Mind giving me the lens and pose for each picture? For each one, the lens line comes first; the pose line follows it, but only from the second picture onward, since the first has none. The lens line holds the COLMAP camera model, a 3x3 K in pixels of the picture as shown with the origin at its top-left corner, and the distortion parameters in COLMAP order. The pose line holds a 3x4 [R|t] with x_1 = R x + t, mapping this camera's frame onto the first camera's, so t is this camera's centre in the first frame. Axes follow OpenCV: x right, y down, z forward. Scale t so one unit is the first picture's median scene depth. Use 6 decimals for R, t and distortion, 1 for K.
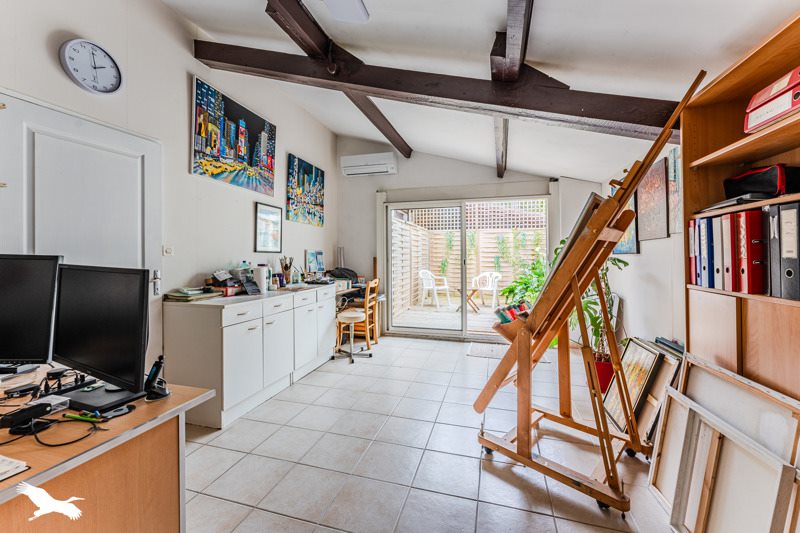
lens RADIAL K [[322.9, 0, 401.0], [0, 322.9, 258.7], [0, 0, 1]] dist [0.001255, 0.000060]
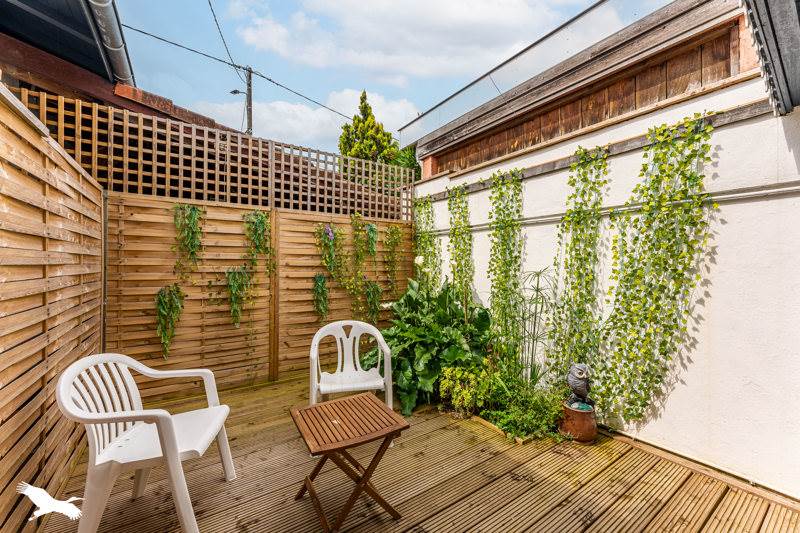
lens RADIAL K [[322.9, 0, 402.1], [0, 322.9, 262.9], [0, 0, 1]] dist [0.001255, 0.000060]
pose [[0.628764, 0.003171, 0.777590, 0.030712], [0.001215, 0.999986, -0.005060, -0.022428], [-0.777596, 0.004126, 0.628751, 0.634759]]
